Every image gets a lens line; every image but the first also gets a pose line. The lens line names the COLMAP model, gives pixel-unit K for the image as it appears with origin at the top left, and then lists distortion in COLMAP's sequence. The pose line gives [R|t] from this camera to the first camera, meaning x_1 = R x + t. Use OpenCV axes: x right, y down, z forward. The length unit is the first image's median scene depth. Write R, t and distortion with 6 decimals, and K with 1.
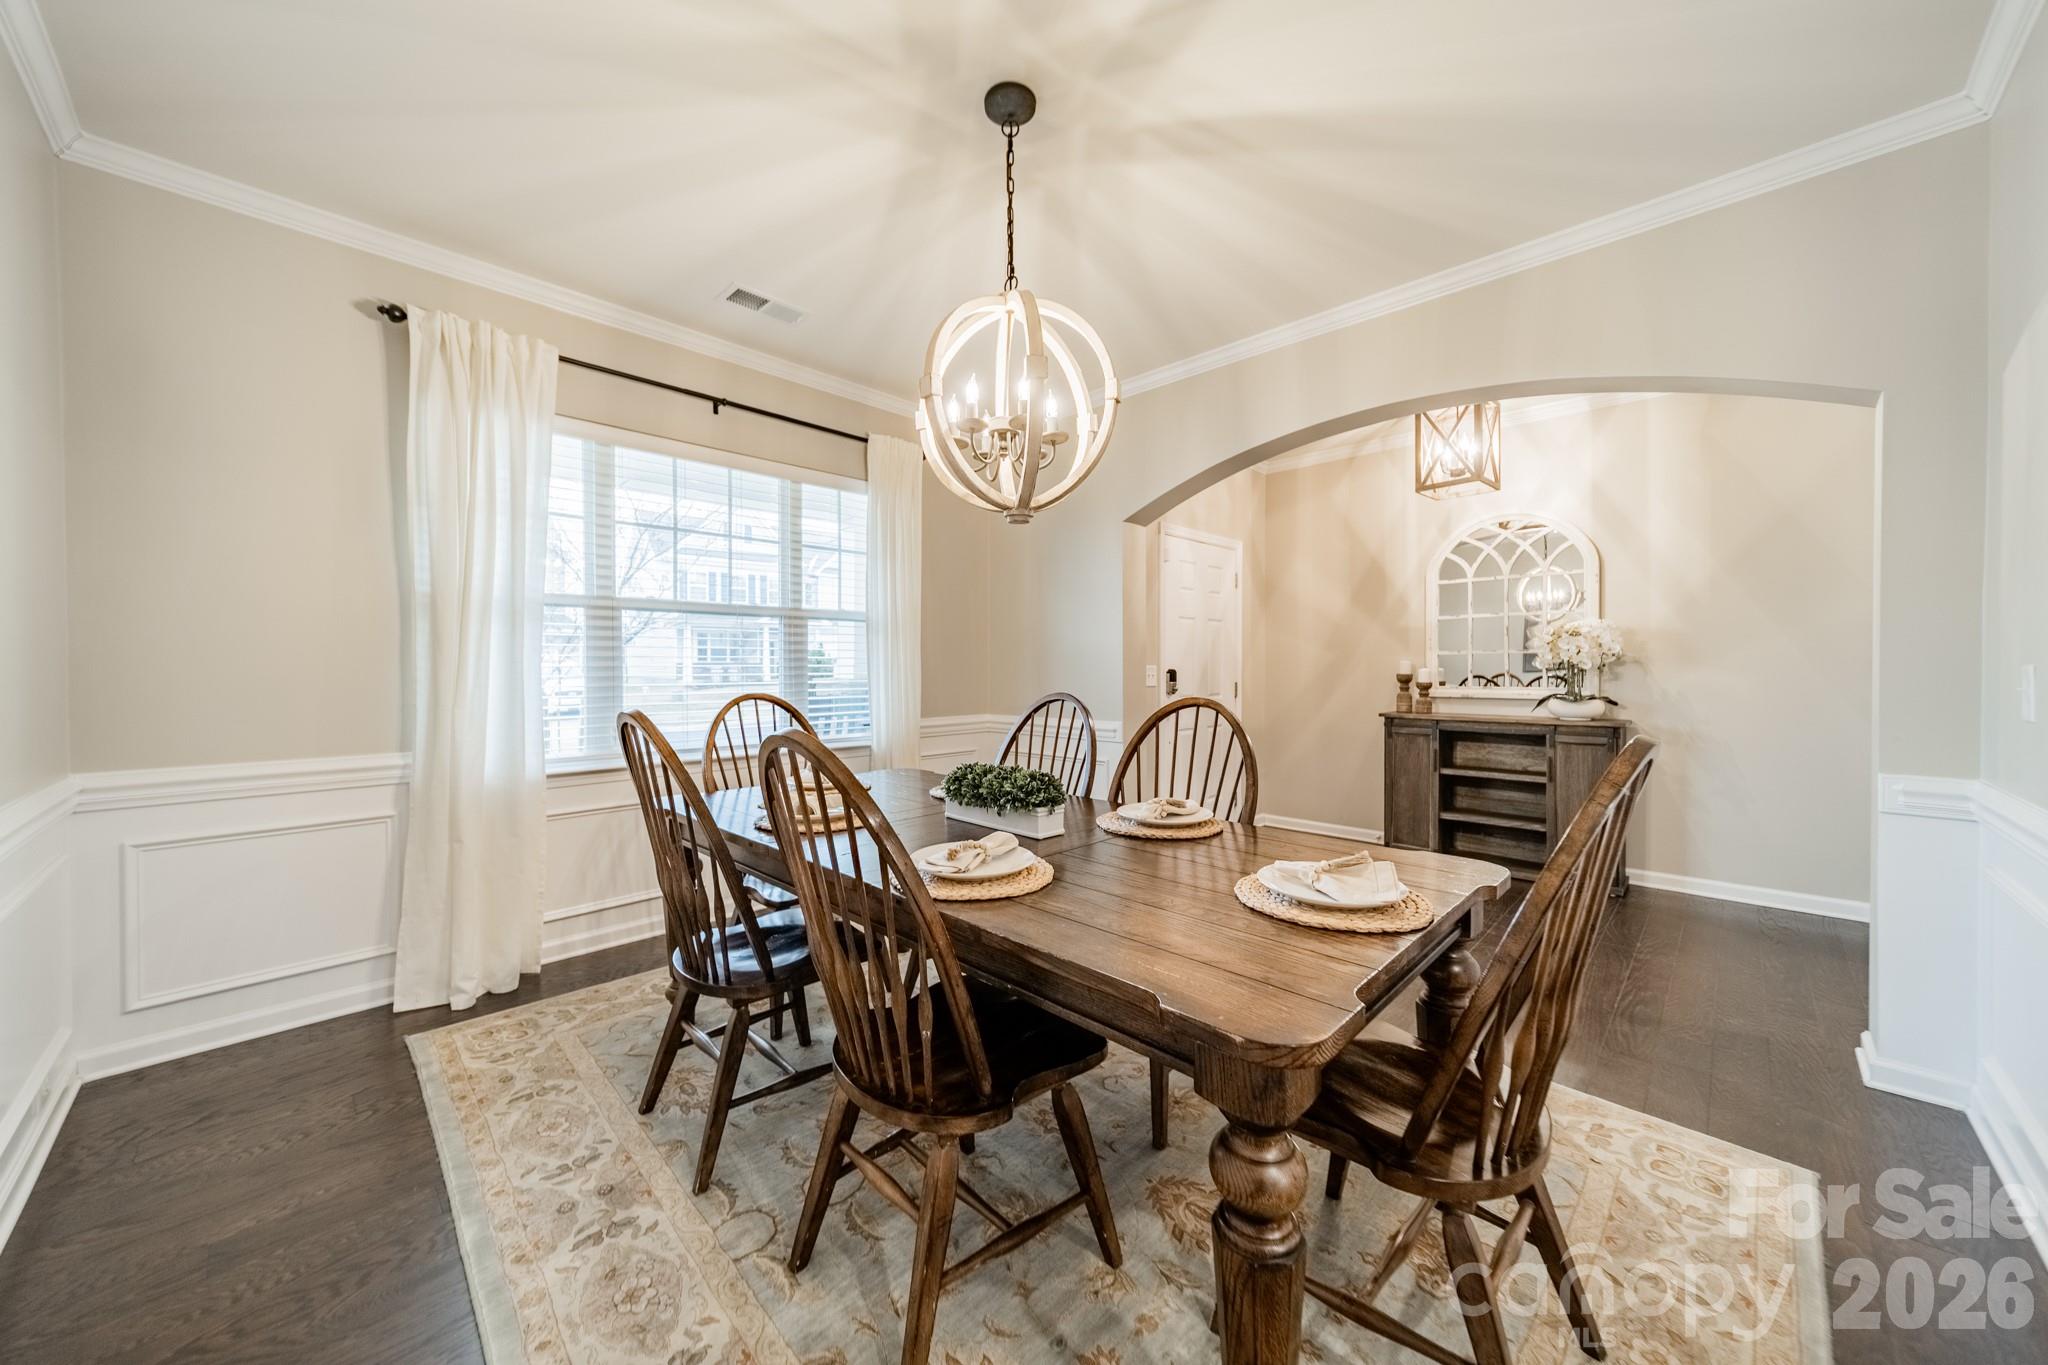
lens RADIAL K [[719.7, 0, 1028.3], [0, 719.7, 682.6], [0, 0, 1]] dist [0.008473, -0.000033]
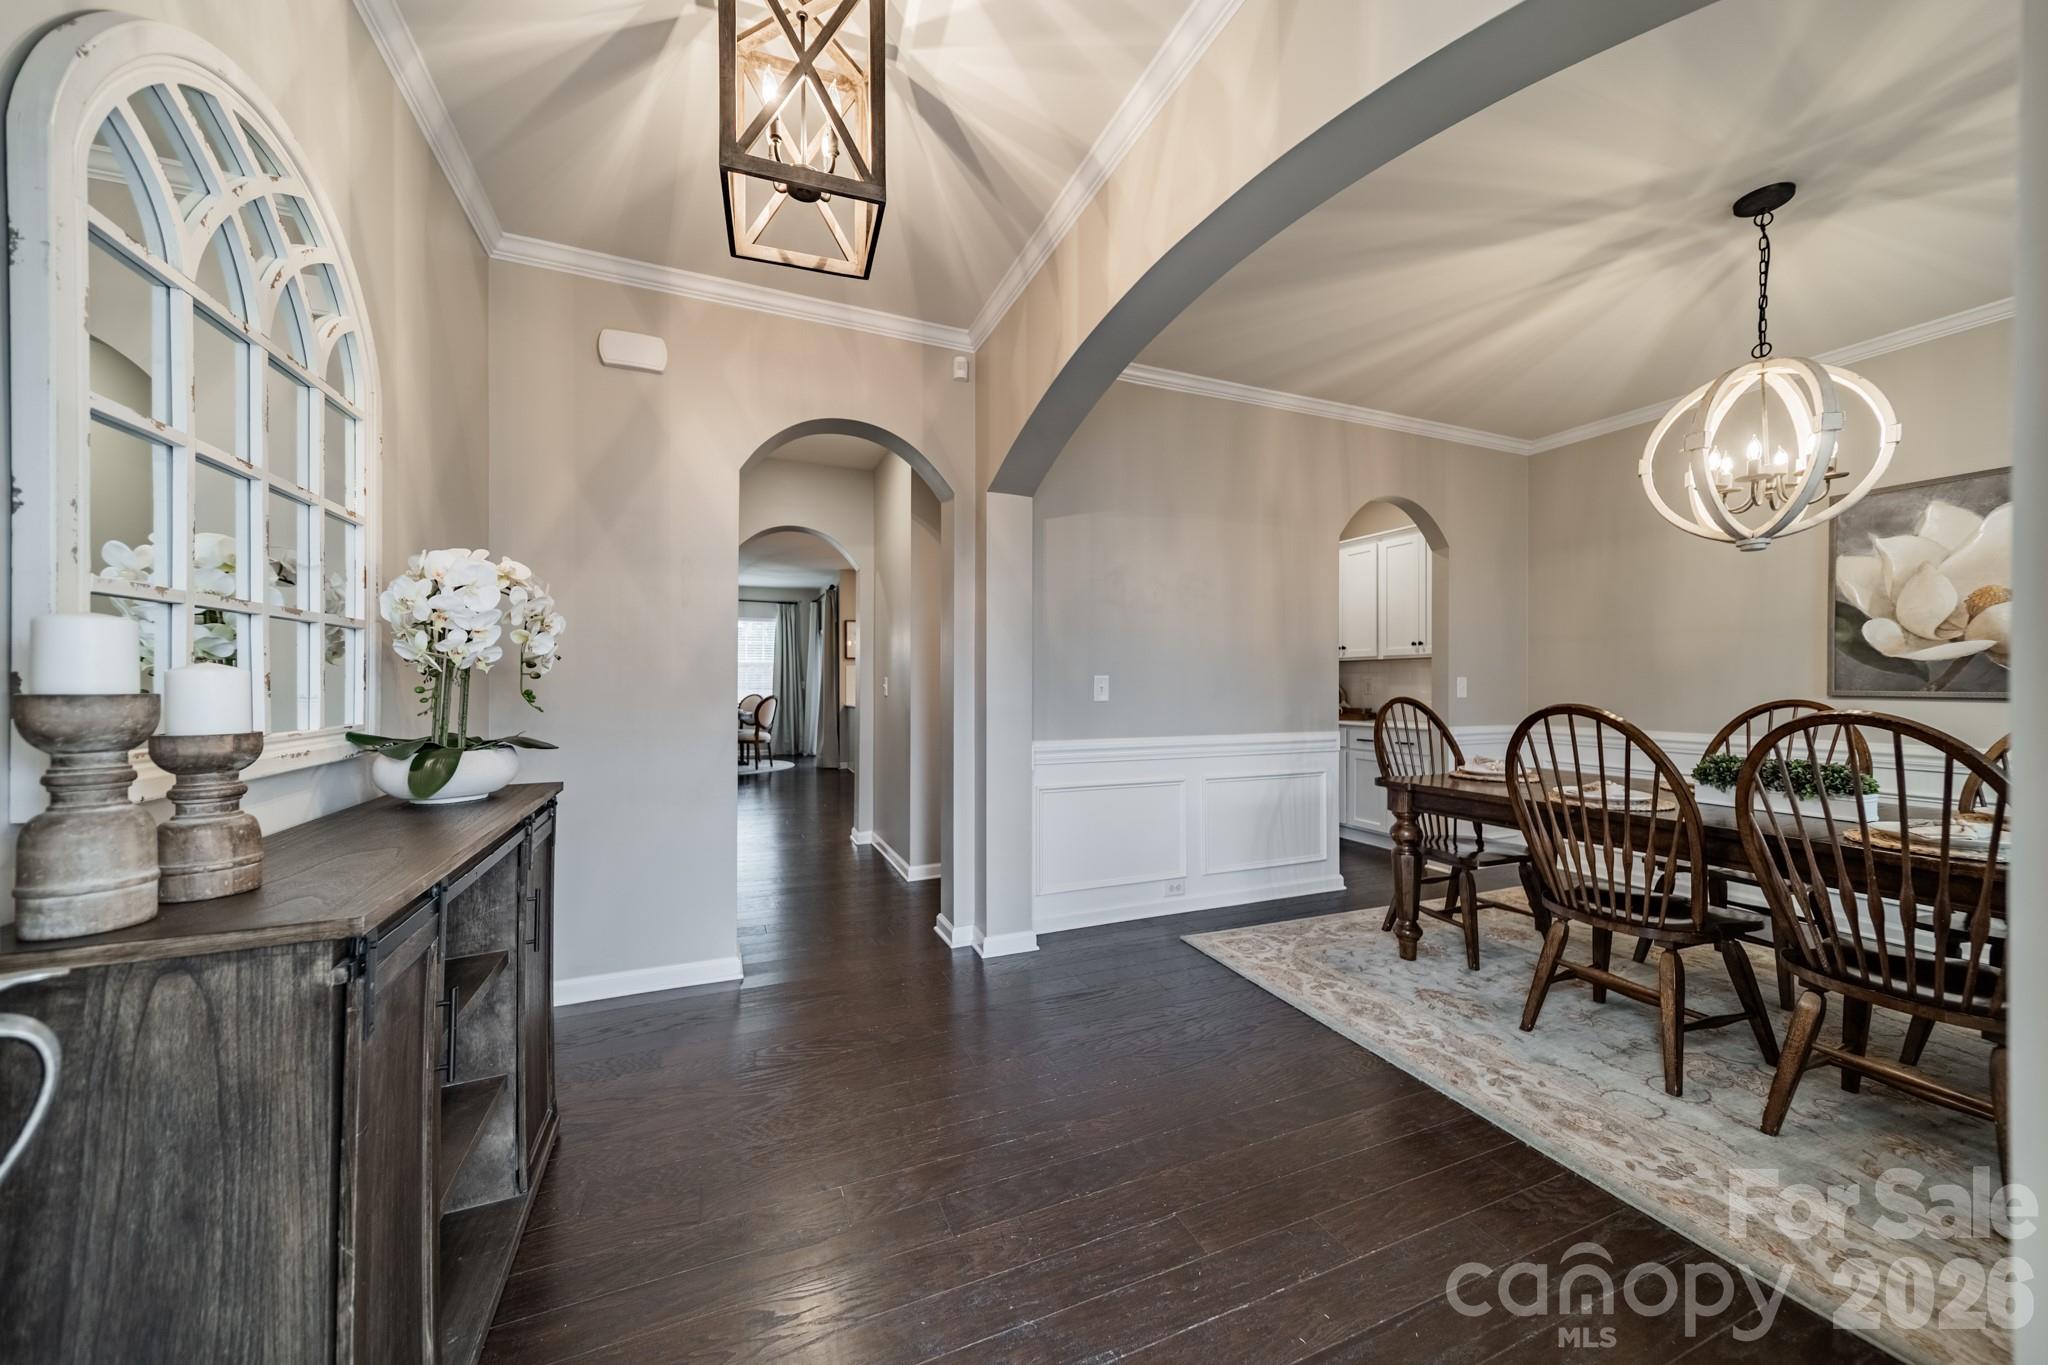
lens RADIAL K [[719.7, 0, 1028.3], [0, 719.7, 682.6], [0, 0, 1]] dist [0.008473, -0.000033]
pose [[-0.923826, -0.001883, 0.382808, 0.633887], [0.000042, 0.999987, 0.005021, -0.001904], [-0.382813, 0.004655, -0.923814, 2.565675]]
